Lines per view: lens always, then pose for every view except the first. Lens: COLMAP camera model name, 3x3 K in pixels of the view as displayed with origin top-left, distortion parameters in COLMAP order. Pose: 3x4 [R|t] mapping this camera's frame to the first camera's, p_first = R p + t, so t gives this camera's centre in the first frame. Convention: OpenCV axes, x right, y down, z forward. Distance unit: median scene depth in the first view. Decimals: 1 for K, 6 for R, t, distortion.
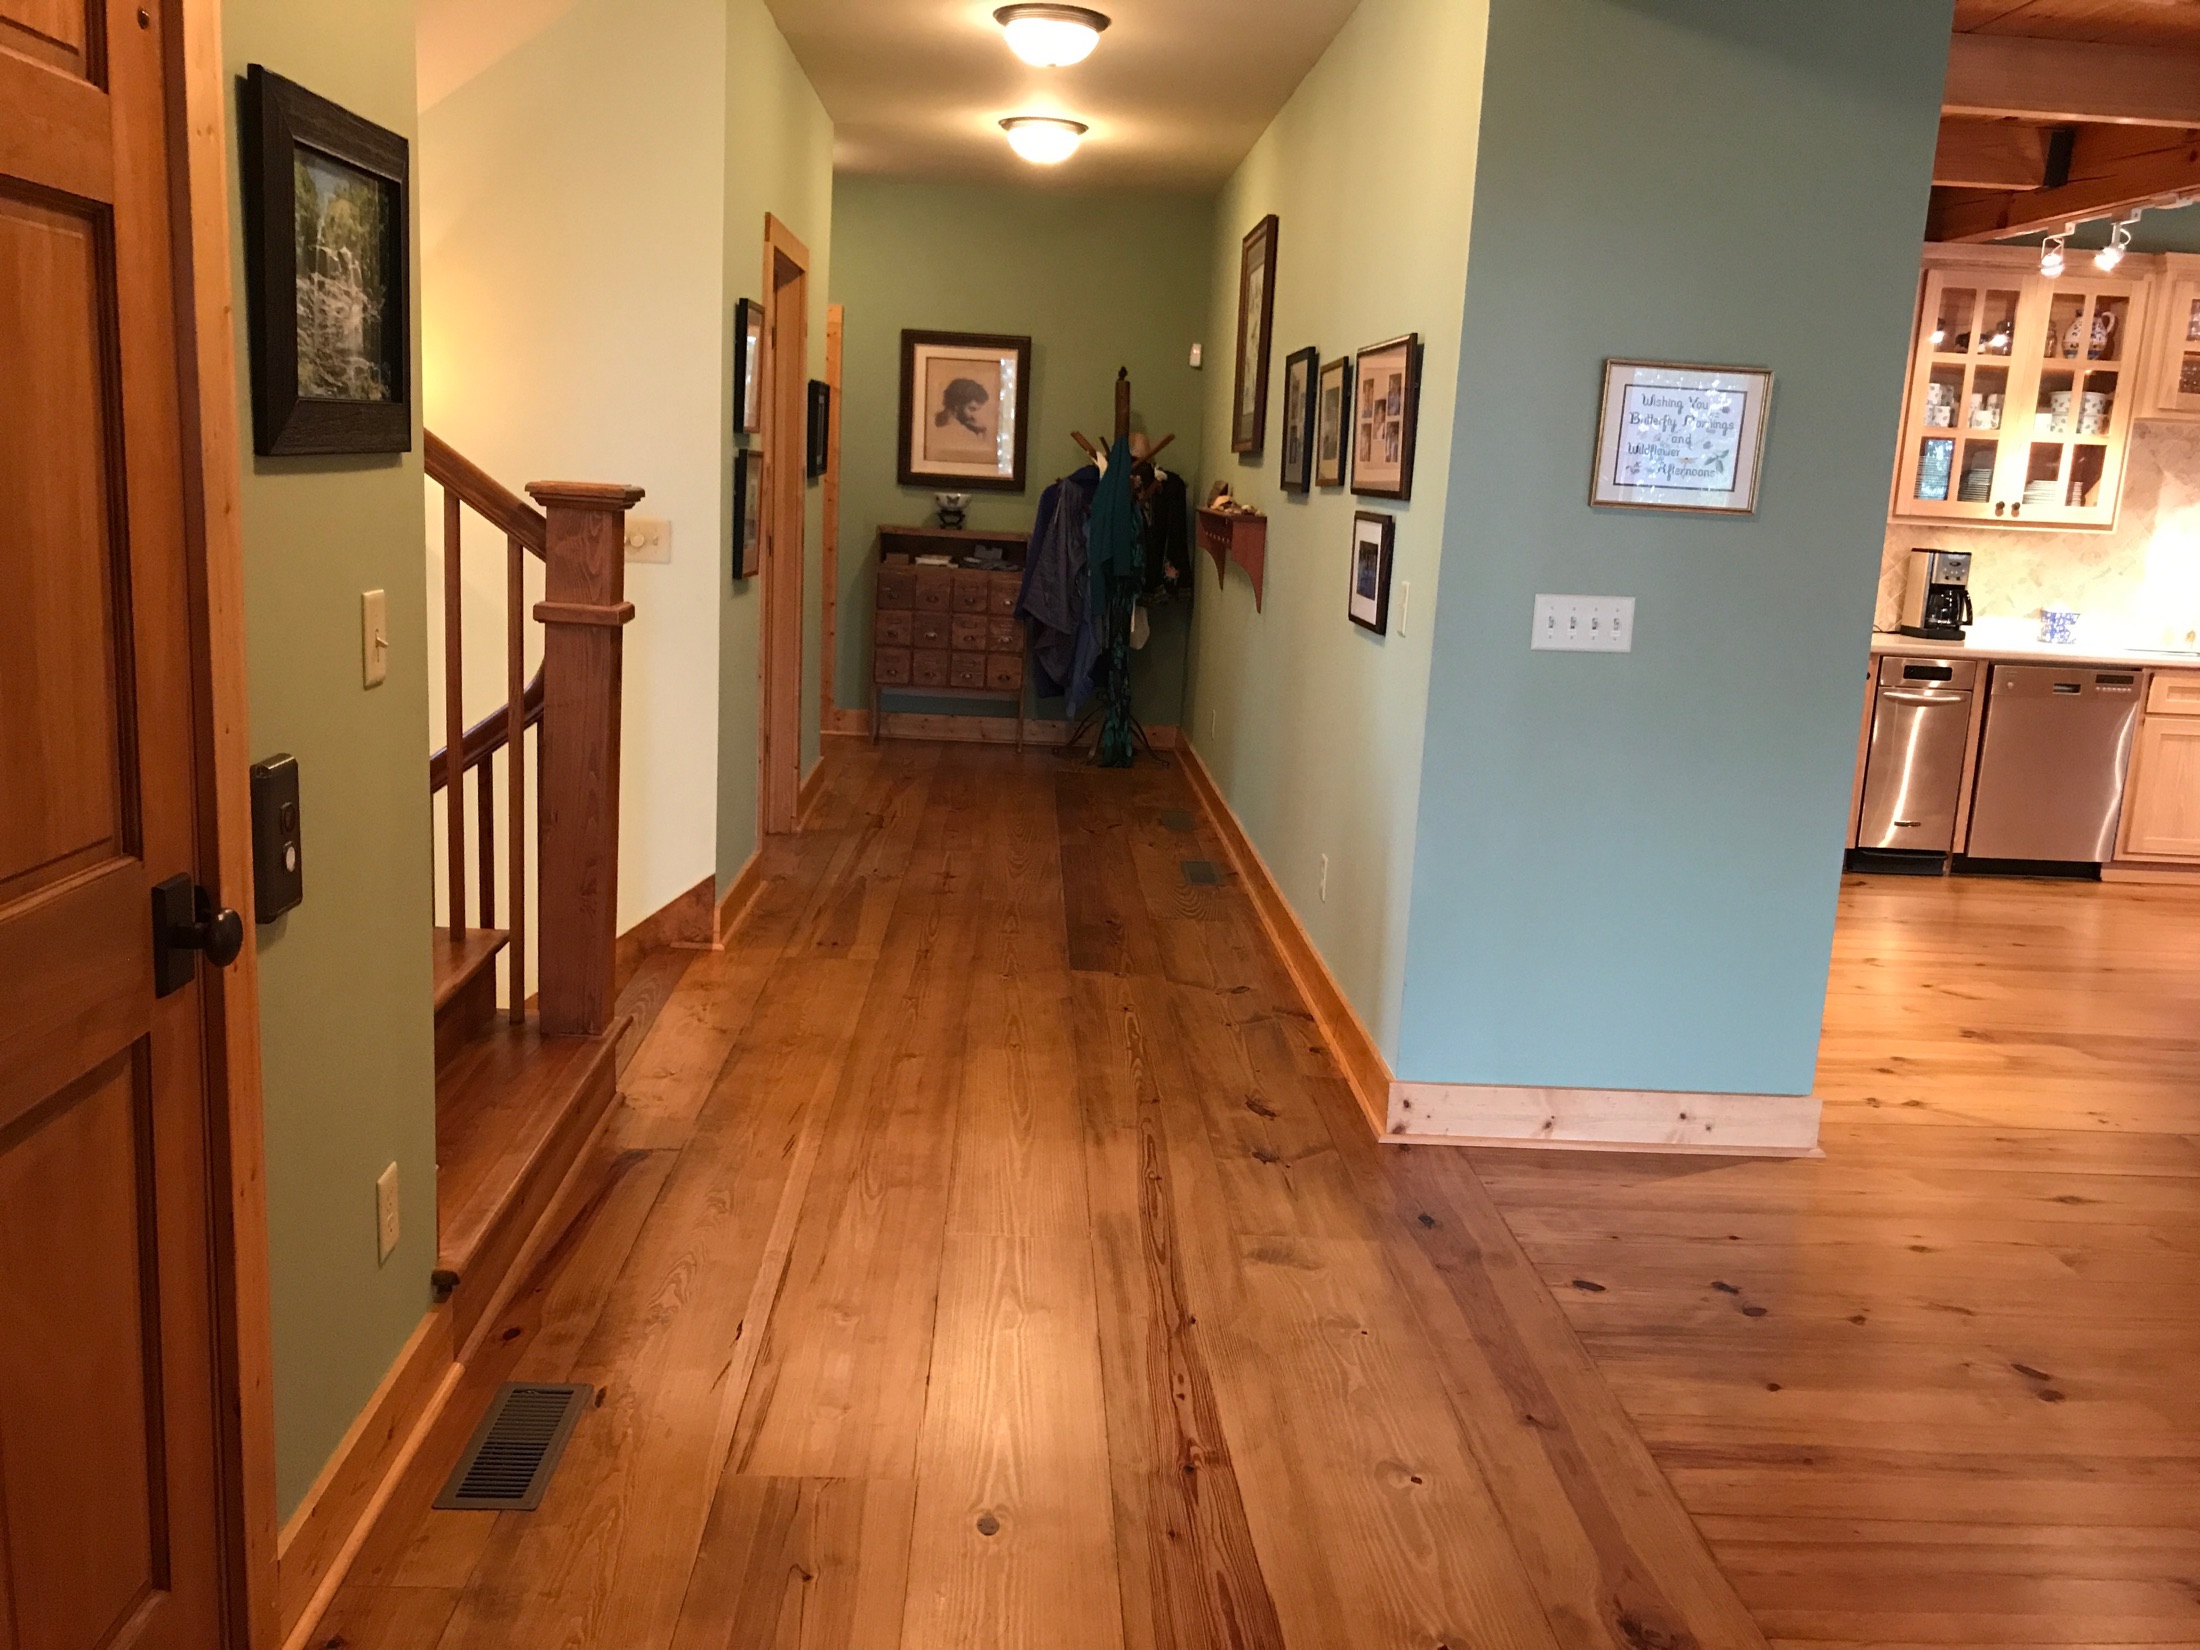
lens RADIAL K [[1788.0, 0, 1105.1], [0, 1788.0, 802.8], [0, 0, 1]] dist [-0.032708, 0.020522]
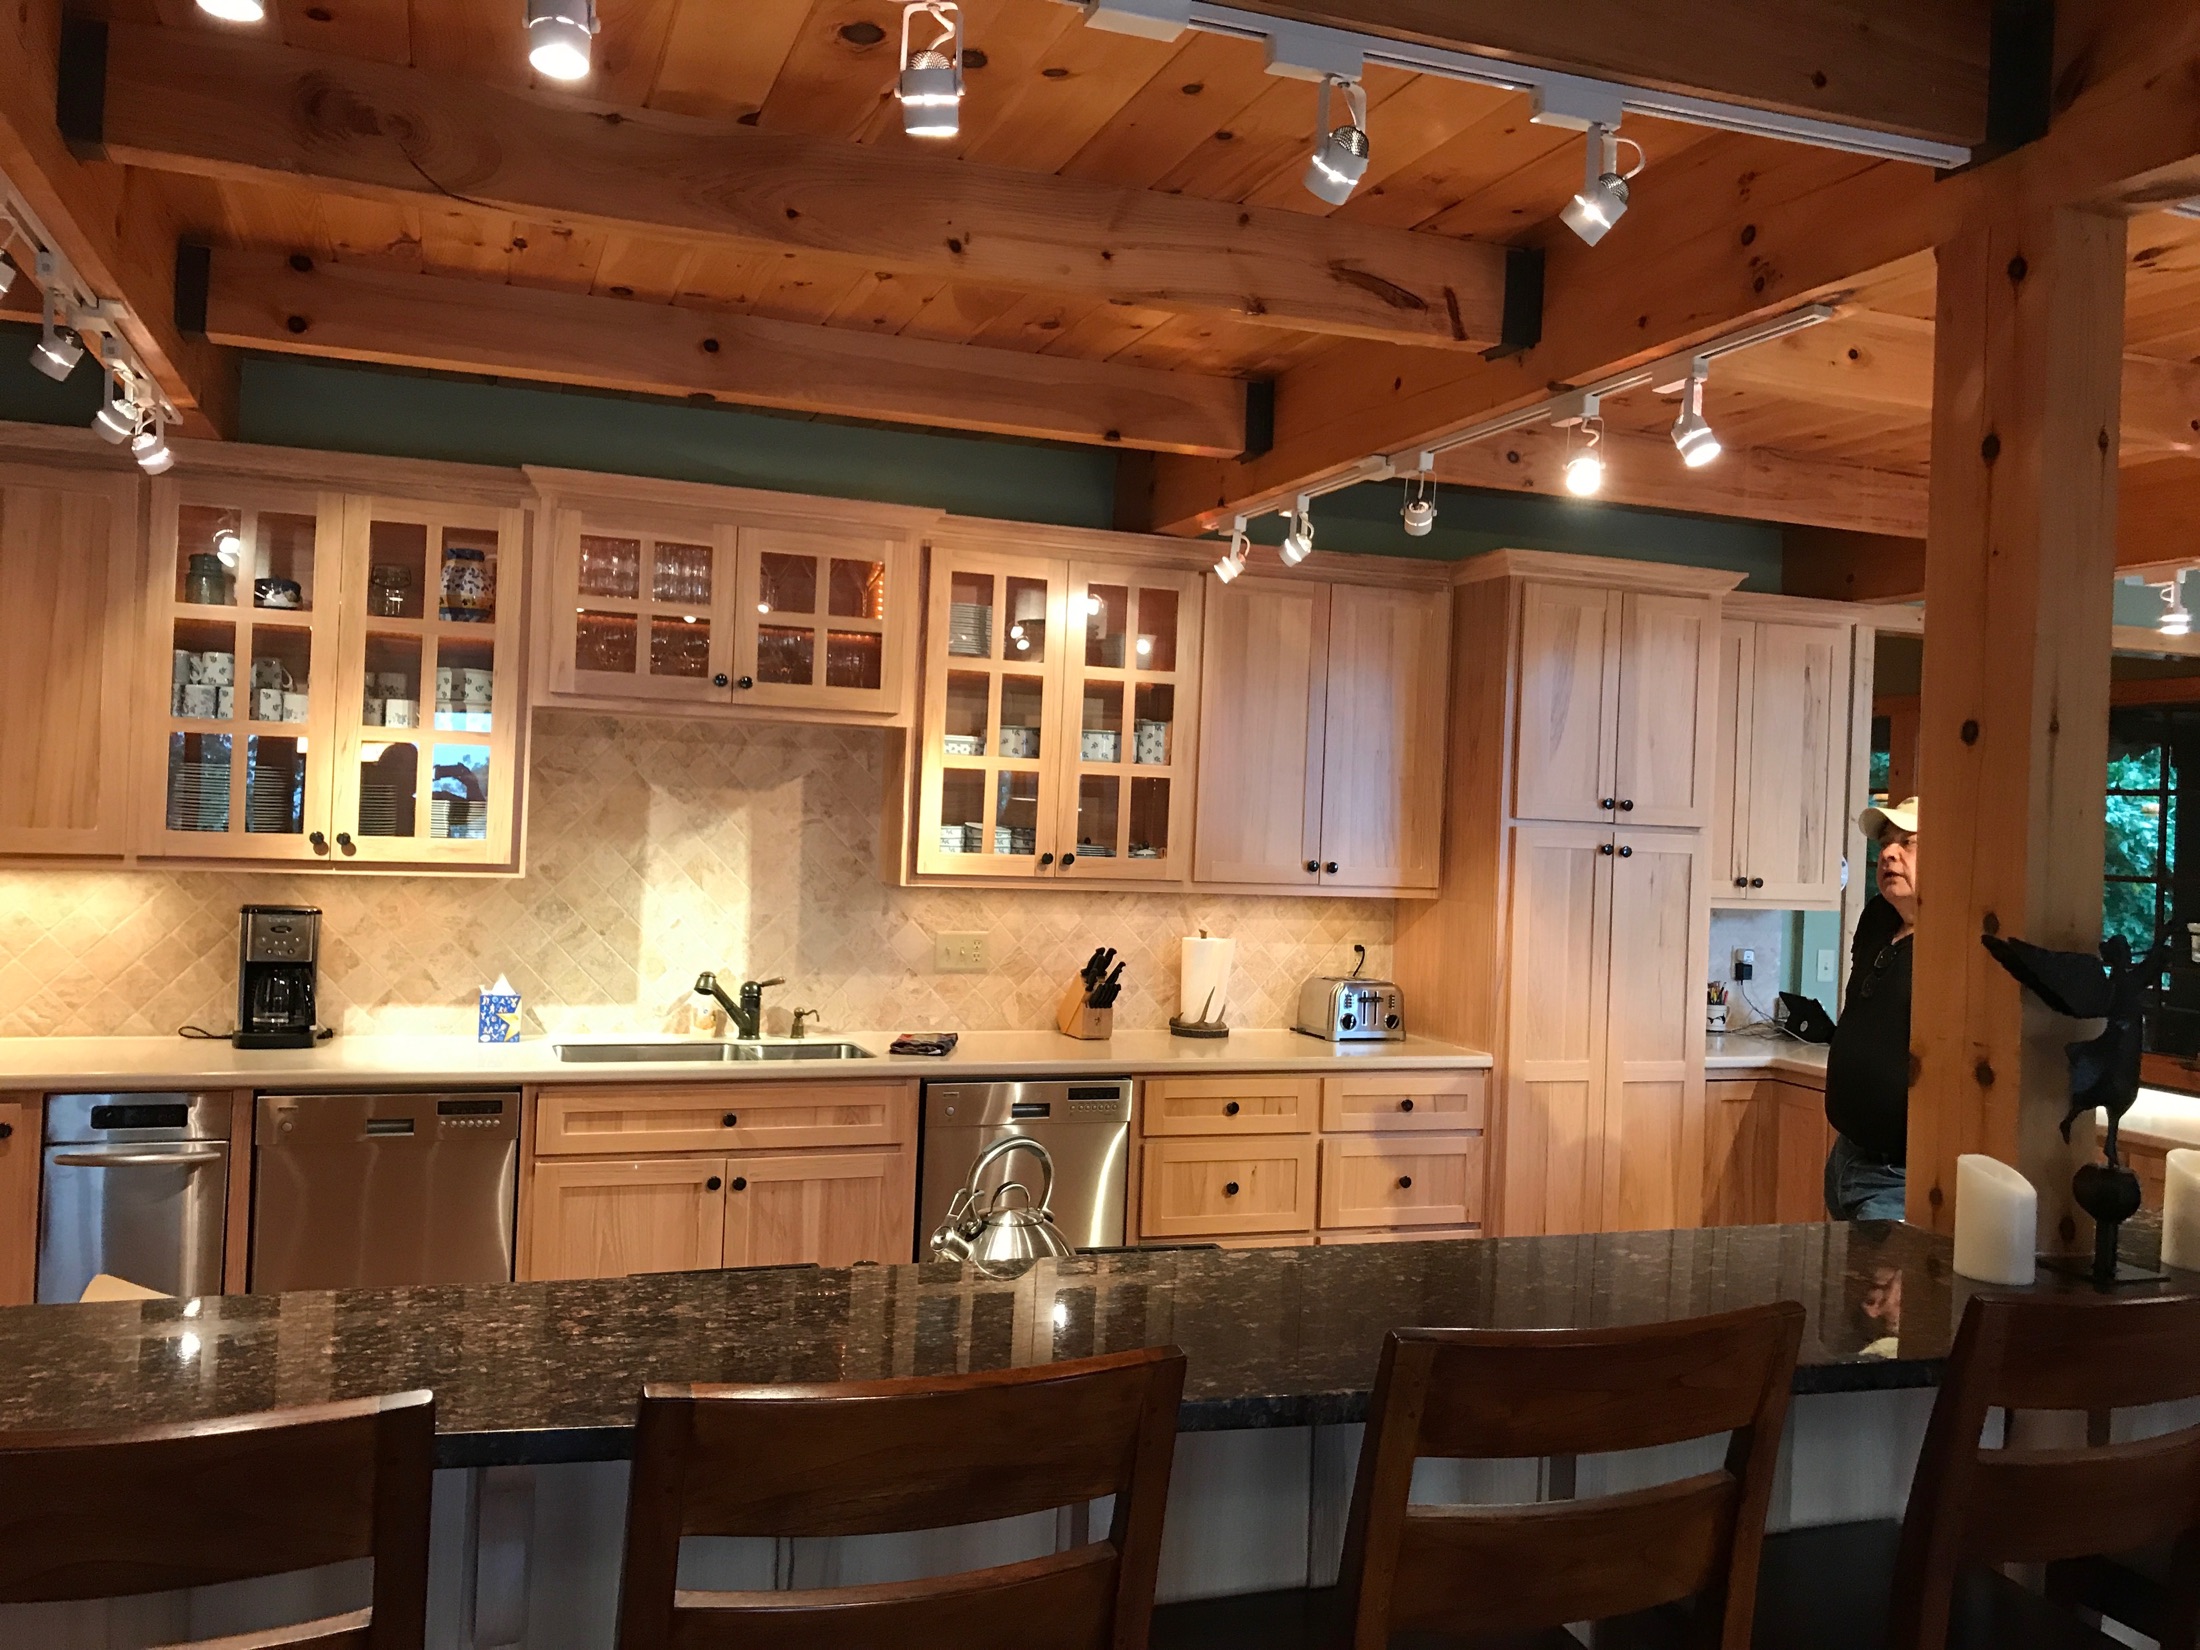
lens RADIAL K [[1788.0, 0, 1108.4], [0, 1788.0, 801.8], [0, 0, 1]] dist [-0.032708, 0.020522]
pose [[0.952223, -0.008534, 0.305285, 0.578549], [0.062132, 0.984118, -0.166289, -0.055594], [-0.299017, 0.177312, 0.937630, 0.305469]]
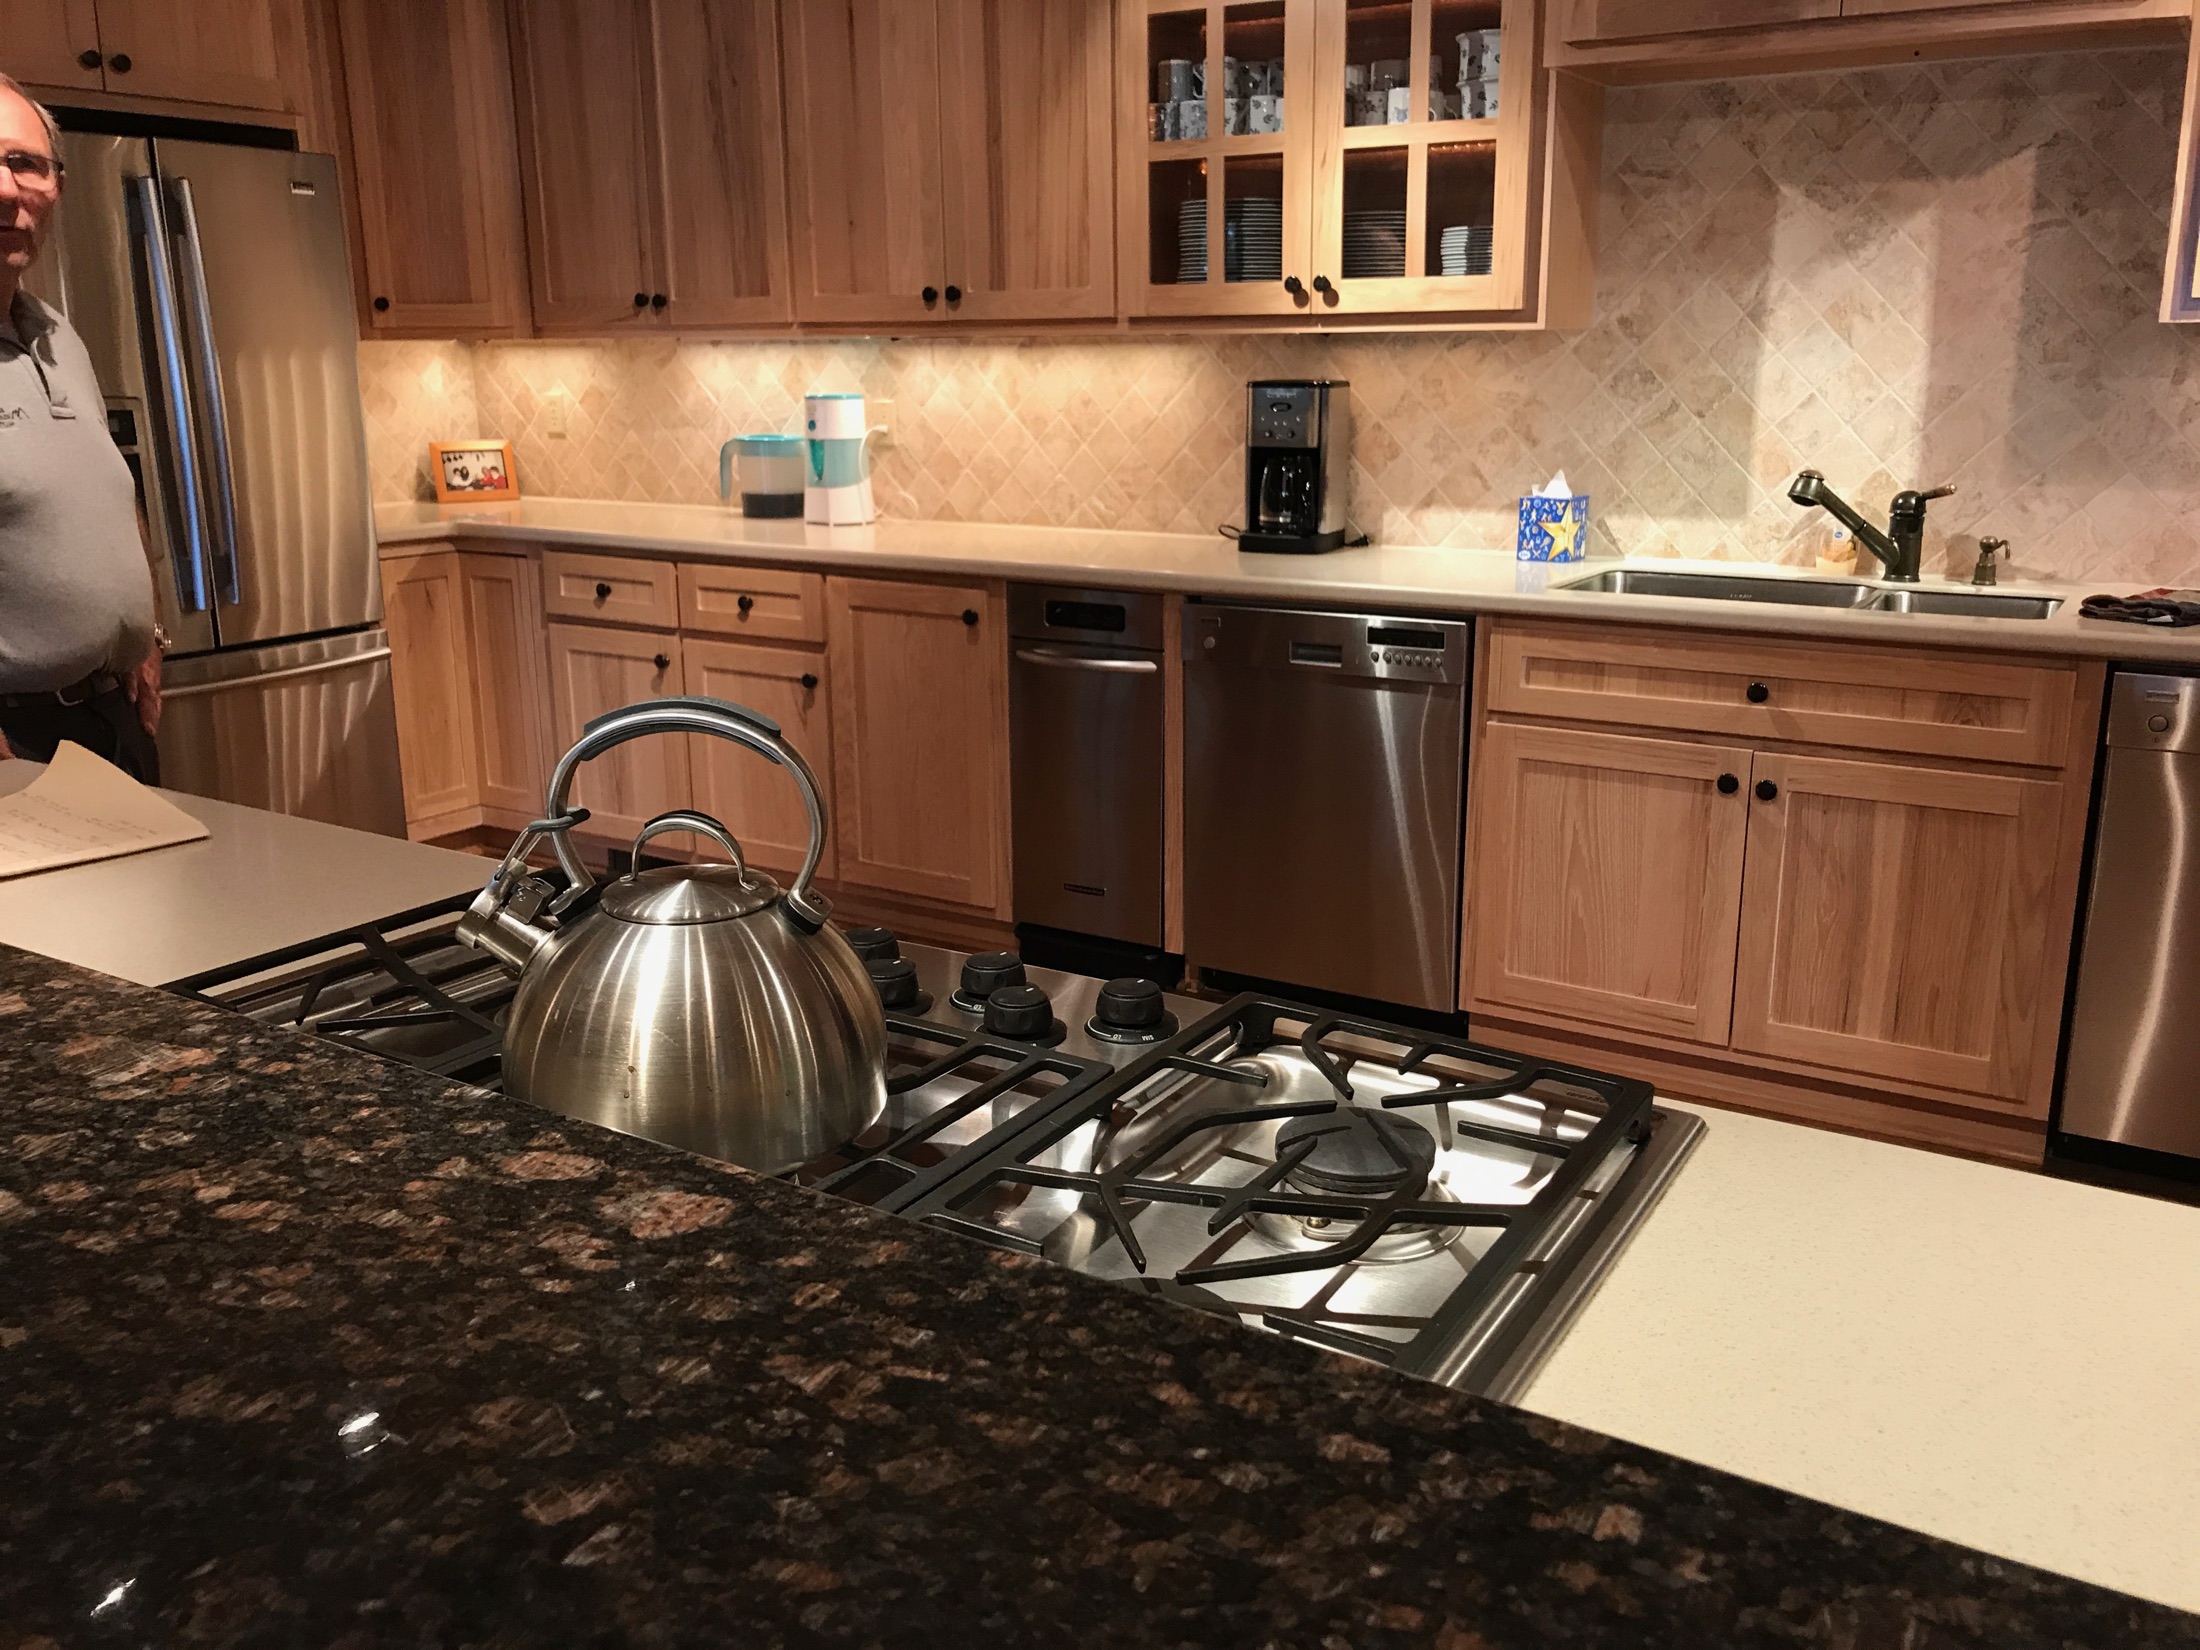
lens RADIAL K [[1788.0, 0, 1099.0], [0, 1788.0, 838.6], [0, 0, 1]] dist [-0.032708, 0.020522]
pose [[0.823870, 0.098463, -0.558161, 0.755669], [-0.056107, 0.994126, 0.092553, -0.054126], [0.563995, -0.044935, 0.824555, 0.537690]]
